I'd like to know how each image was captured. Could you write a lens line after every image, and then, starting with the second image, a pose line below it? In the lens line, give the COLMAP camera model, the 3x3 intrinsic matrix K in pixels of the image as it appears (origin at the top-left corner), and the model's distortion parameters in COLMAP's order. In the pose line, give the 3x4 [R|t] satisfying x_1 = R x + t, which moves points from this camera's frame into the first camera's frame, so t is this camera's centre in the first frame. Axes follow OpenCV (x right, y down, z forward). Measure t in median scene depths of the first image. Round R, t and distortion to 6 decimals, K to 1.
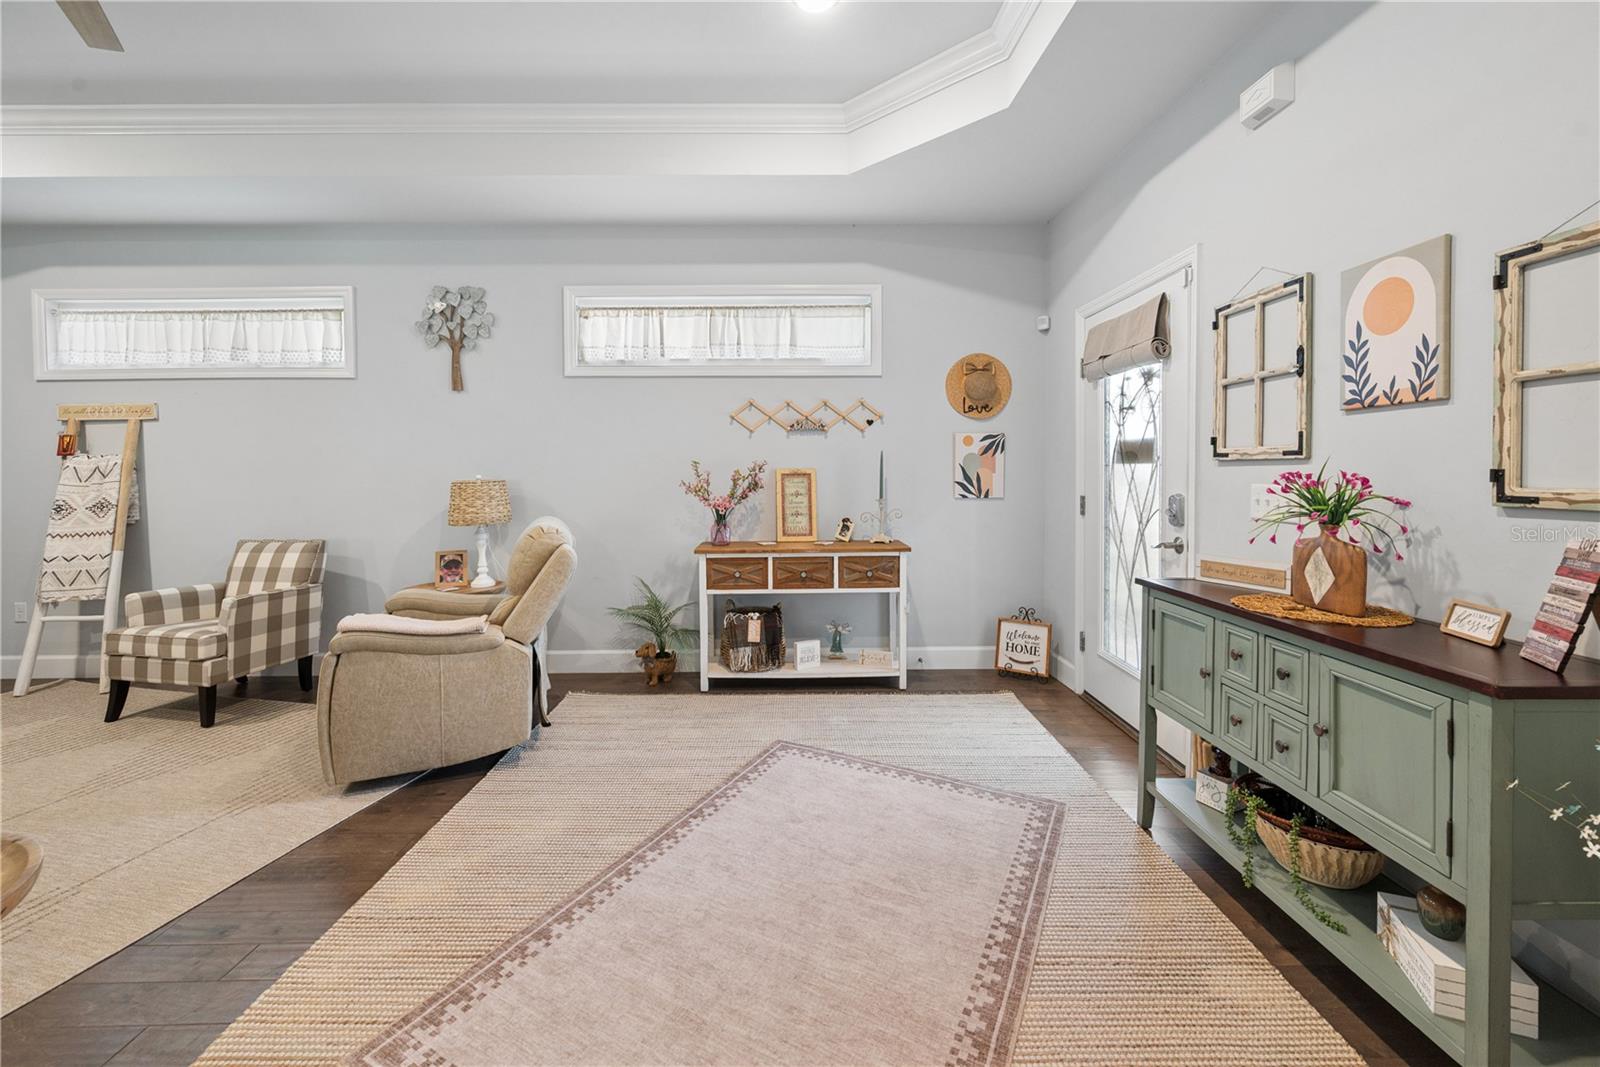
lens RADIAL K [[640.4, 0, 793.0], [0, 640.4, 480.5], [0, 0, 1]] dist [-0.000991, -0.000386]
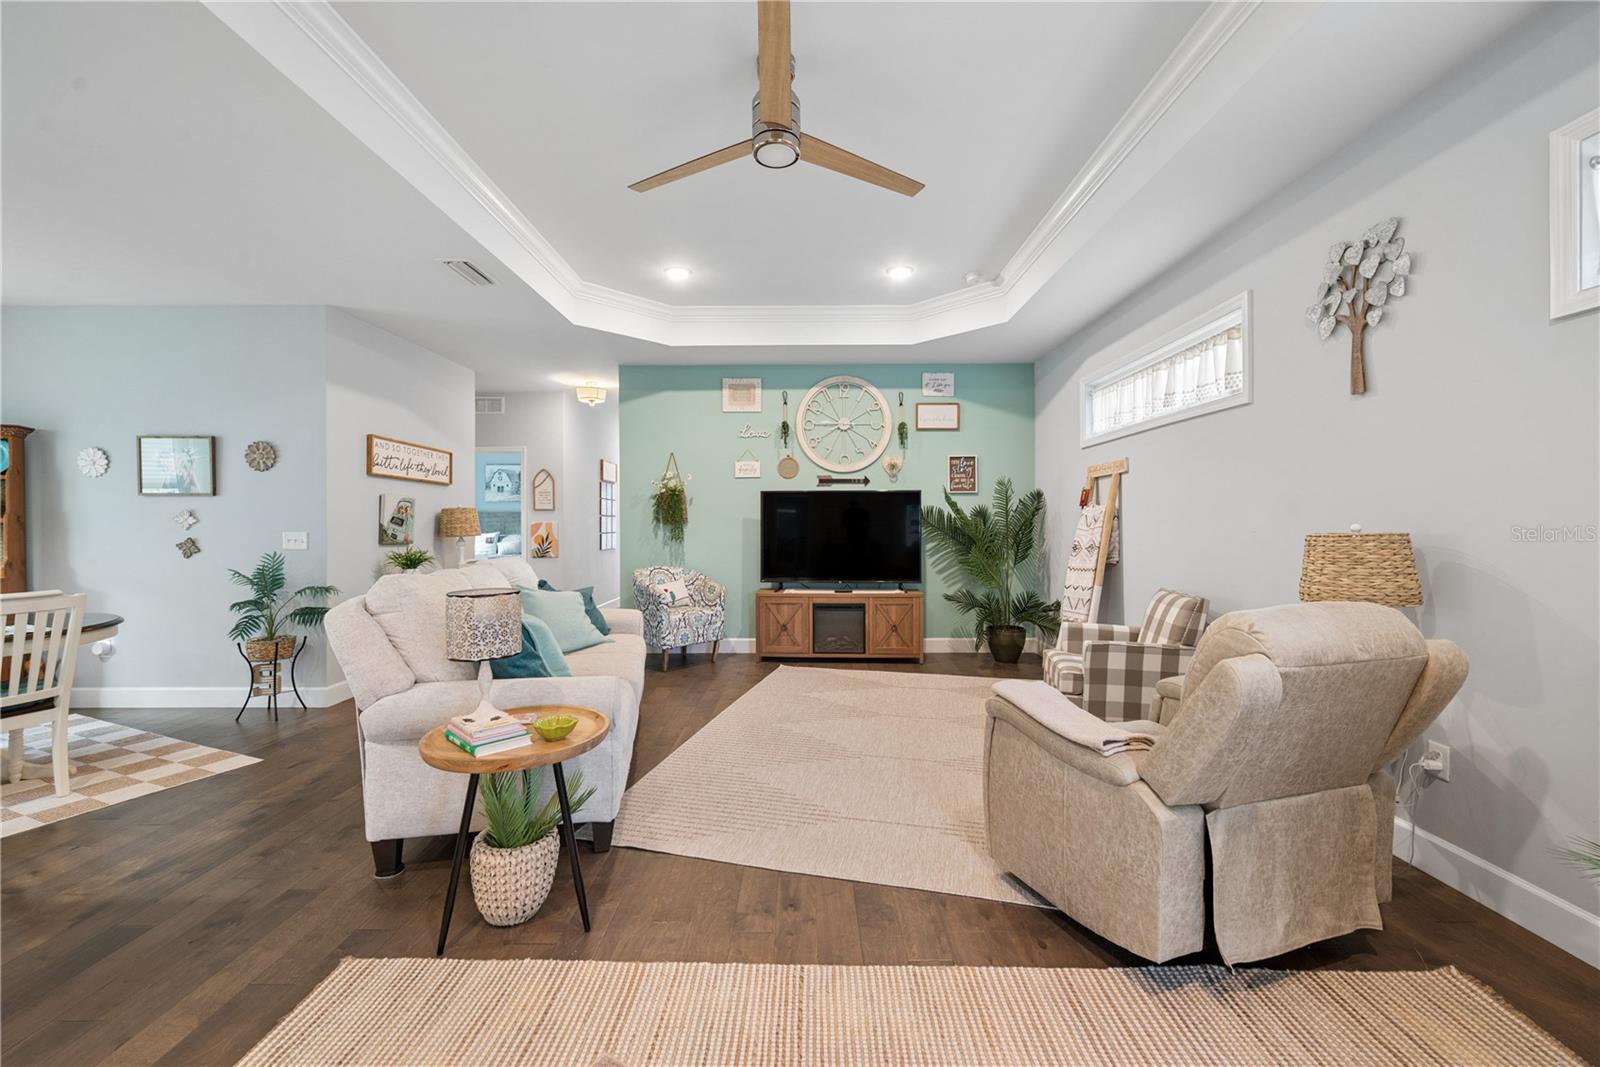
lens RADIAL K [[640.2, 0, 797.7], [0, 640.2, 524.3], [0, 0, 1]] dist [0.000061, 0.000139]
pose [[-0.013161, 0.010239, -0.999861, 0.139015], [-0.014176, 0.999845, 0.010426, -0.008164], [0.999813, 0.014312, -0.013013, 0.471708]]
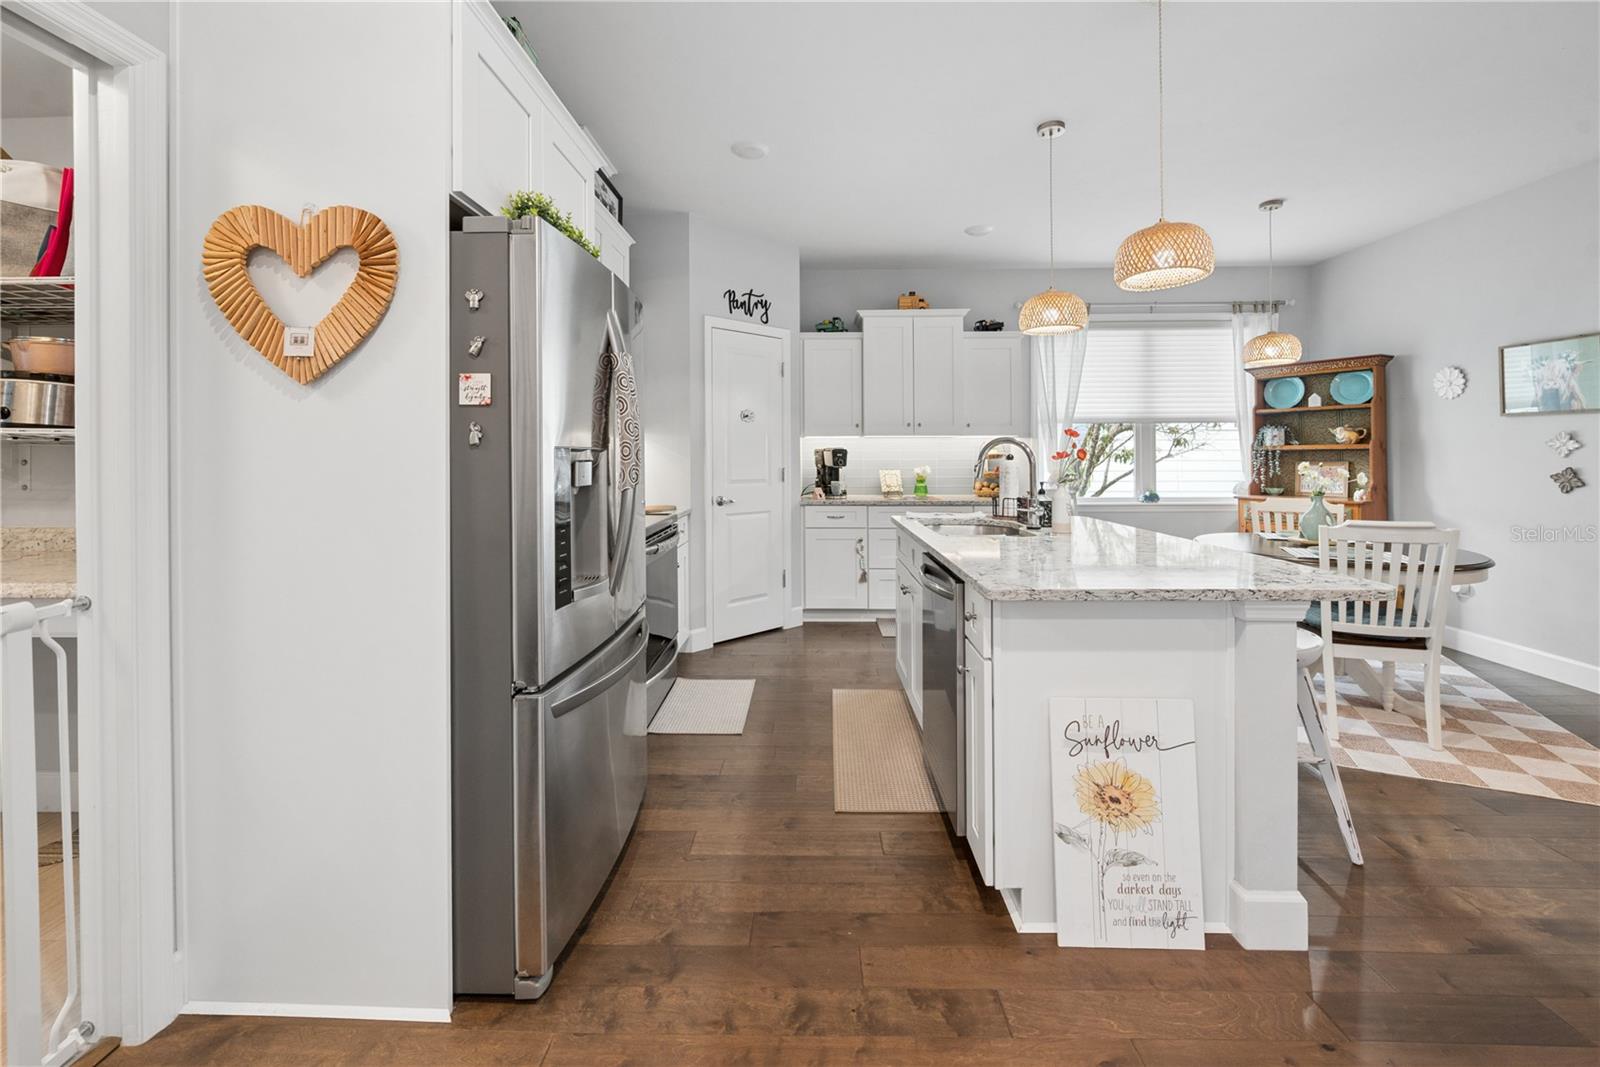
lens RADIAL K [[668.5, 0, 798.0], [0, 668.5, 439.3], [0, 0, 1]] dist [-0.001432, -0.000309]
pose [[-0.999566, 0.008179, 0.028314, 0.048246], [0.008087, 0.999962, -0.003367, -0.000888], [-0.028340, -0.003137, -0.999593, 0.319568]]
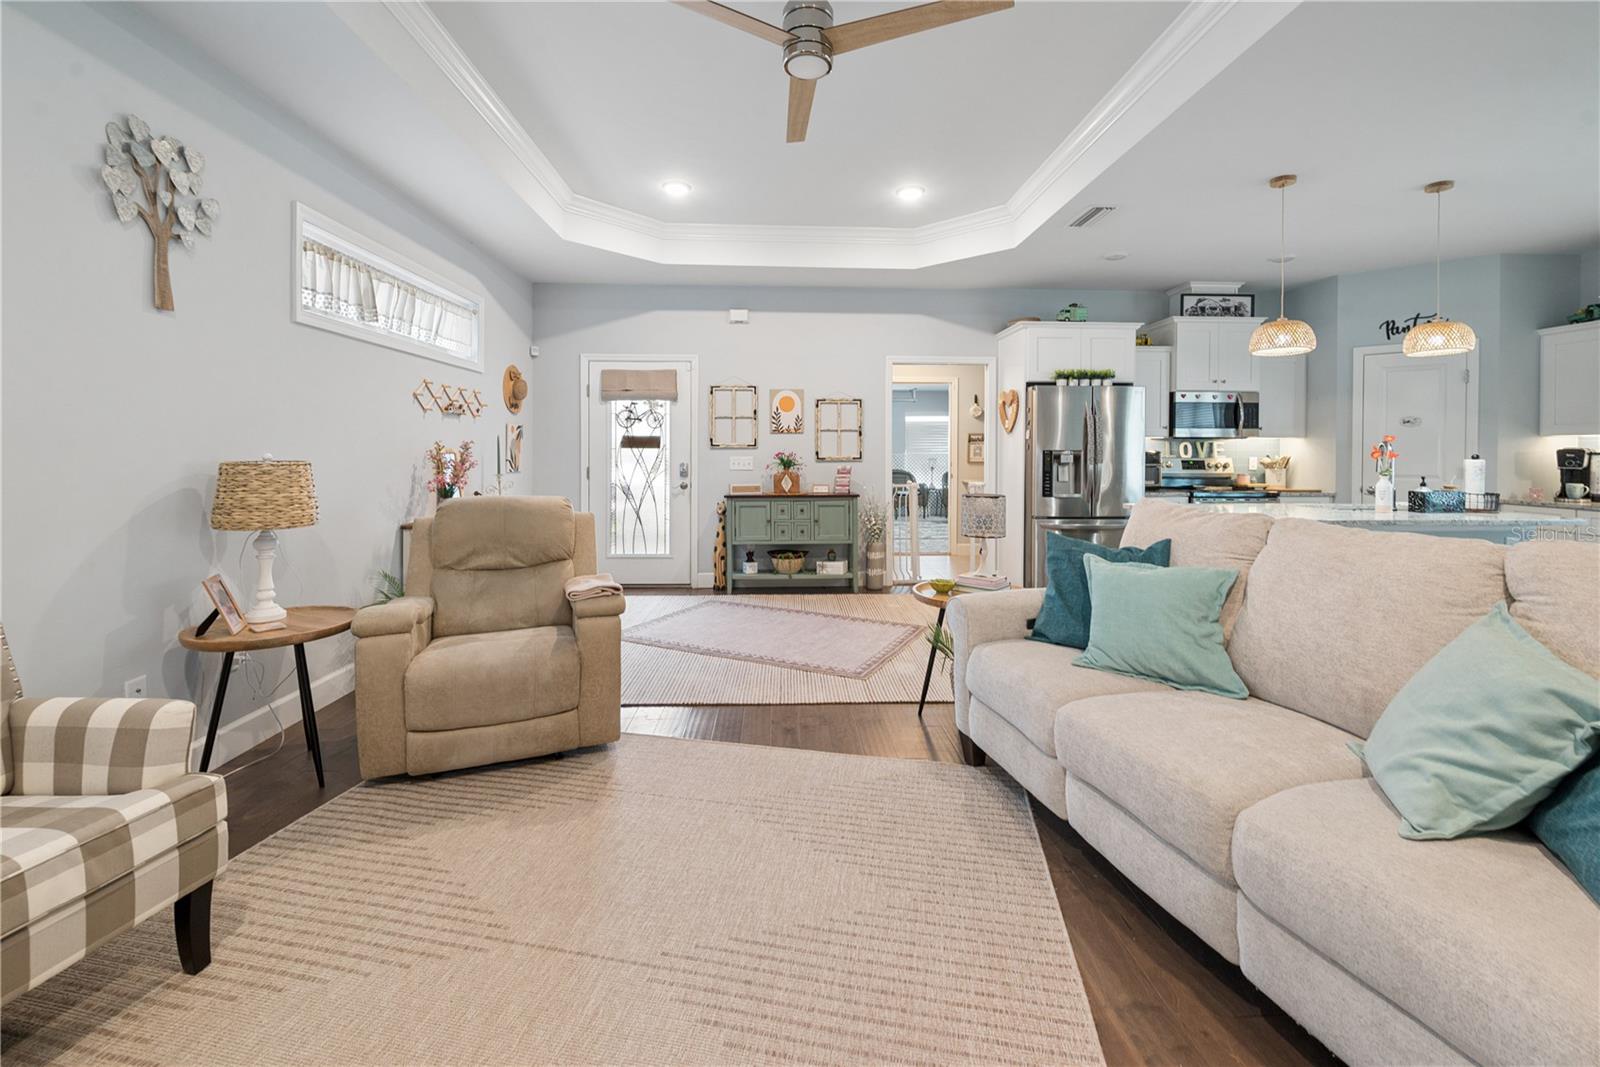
lens RADIAL K [[660.2, 0, 799.1], [0, 660.2, 454.7], [0, 0, 1]] dist [-0.001559, -0.000282]
pose [[-0.035359, -0.000858, 0.999374, -1.183989], [0.017279, 0.999850, 0.001470, -0.001840], [-0.999225, 0.017320, -0.035339, 0.480866]]
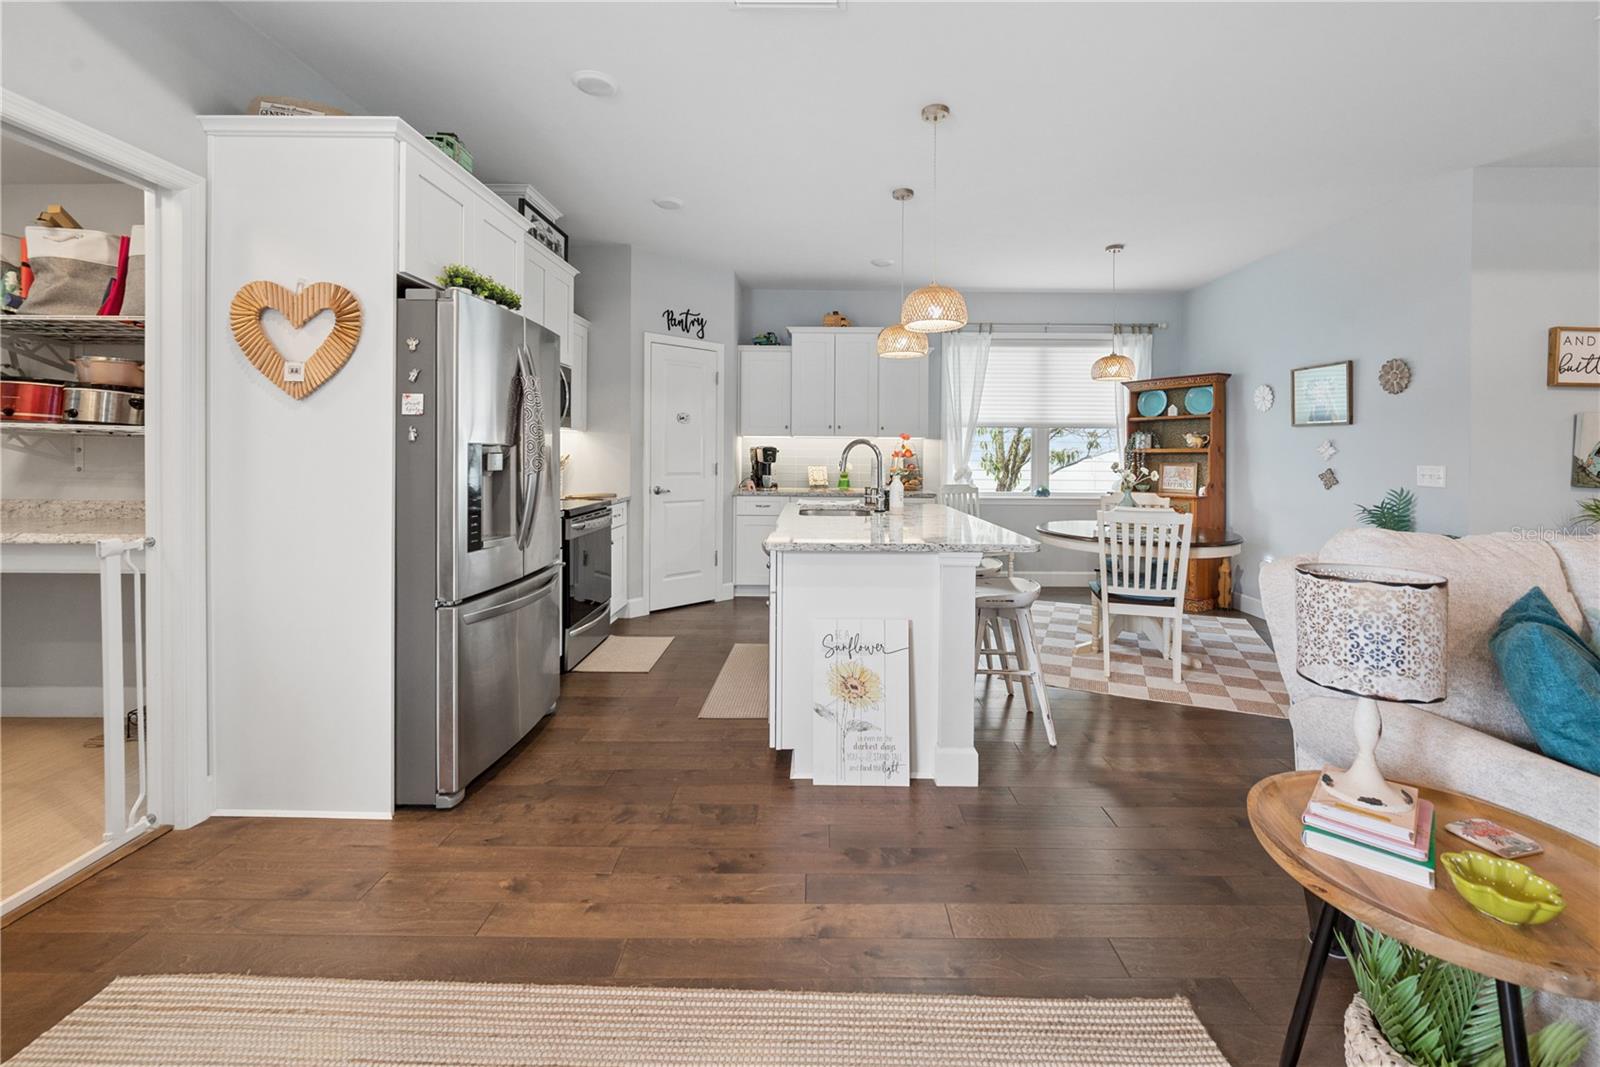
lens RADIAL K [[670.4, 0, 817.3], [0, 670.4, 441.8], [0, 0, 1]] dist [-0.004777, -0.000025]
pose [[-0.999980, -0.004023, 0.004969, -0.114955], [-0.004007, 0.999986, 0.003314, -0.003411], [-0.004982, 0.003294, -0.999982, 0.526368]]
